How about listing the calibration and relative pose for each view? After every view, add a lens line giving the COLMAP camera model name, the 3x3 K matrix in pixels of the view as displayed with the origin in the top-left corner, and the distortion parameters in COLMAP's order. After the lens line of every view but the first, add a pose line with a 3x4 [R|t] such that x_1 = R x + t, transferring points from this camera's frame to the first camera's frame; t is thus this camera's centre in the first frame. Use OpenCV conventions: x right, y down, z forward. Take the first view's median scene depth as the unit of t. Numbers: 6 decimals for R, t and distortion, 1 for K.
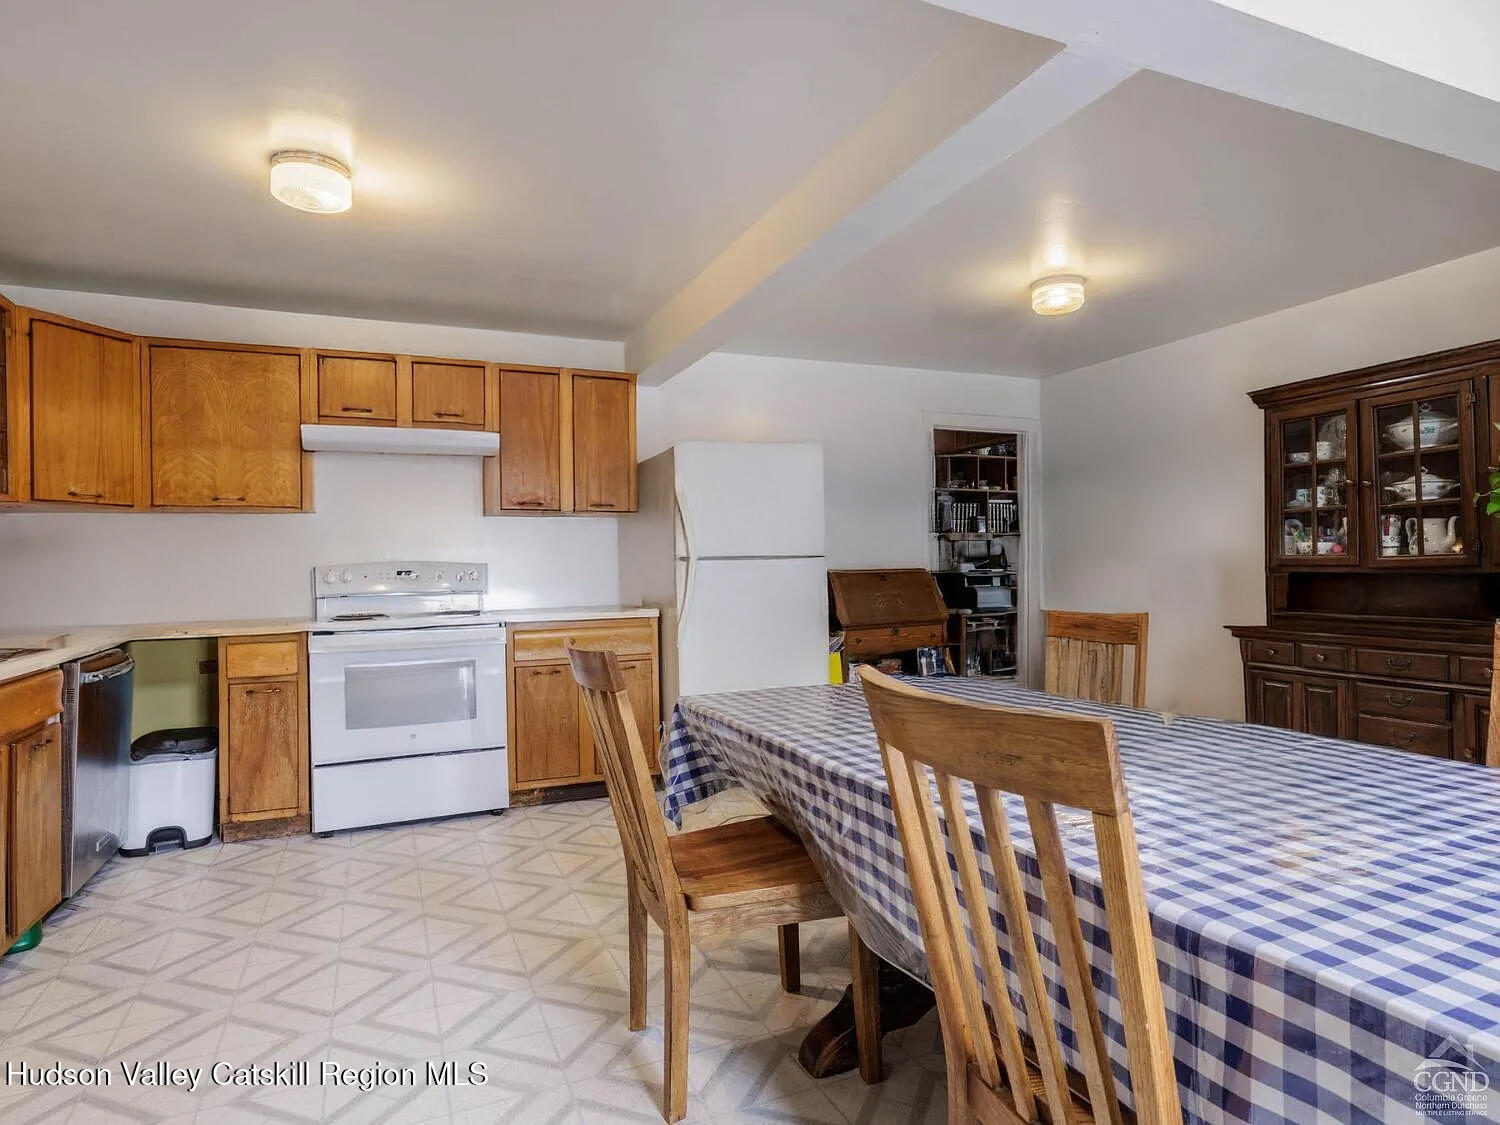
lens RADIAL K [[852.8, 0, 871.5], [0, 852.8, 560.8], [0, 0, 1]] dist [-0.003076, -0.001404]
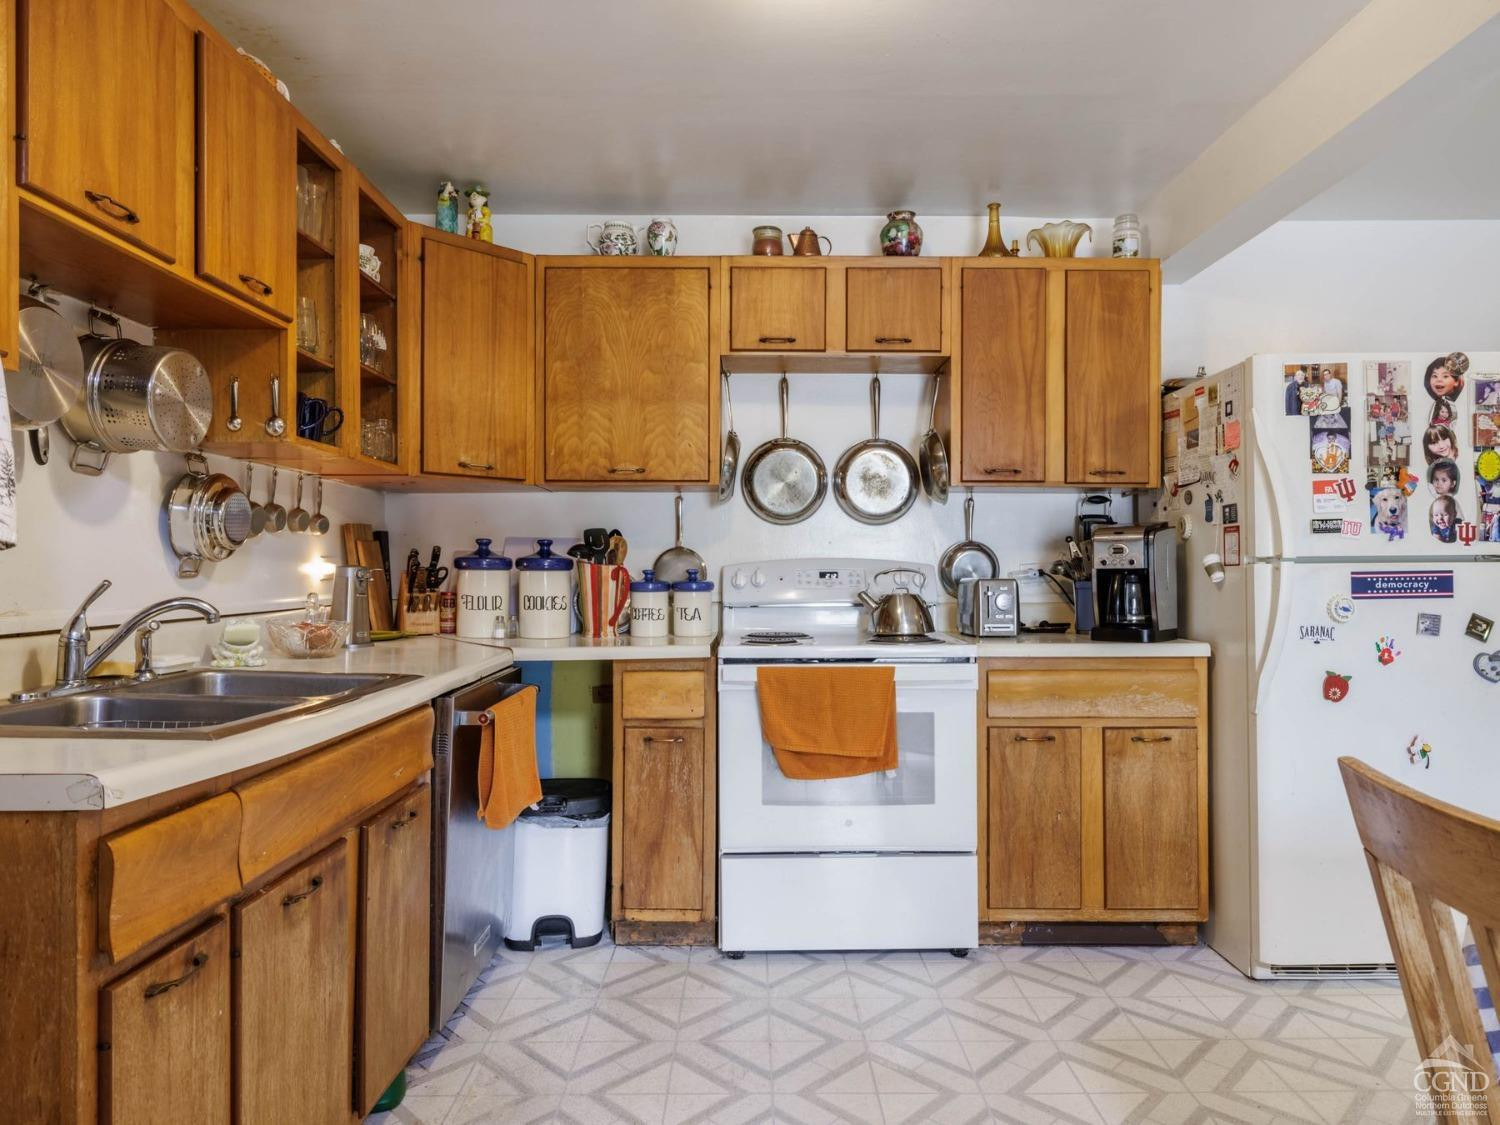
lens RADIAL K [[1004.3, 0, 748.4], [0, 1004.3, 566.9], [0, 0, 1]] dist [-0.005711, -0.002241]
pose [[0.868686, 0.015735, -0.495114, -0.239156], [-0.013497, 0.999876, 0.008095, 0.002311], [0.495180, -0.000349, 0.868791, 0.305763]]
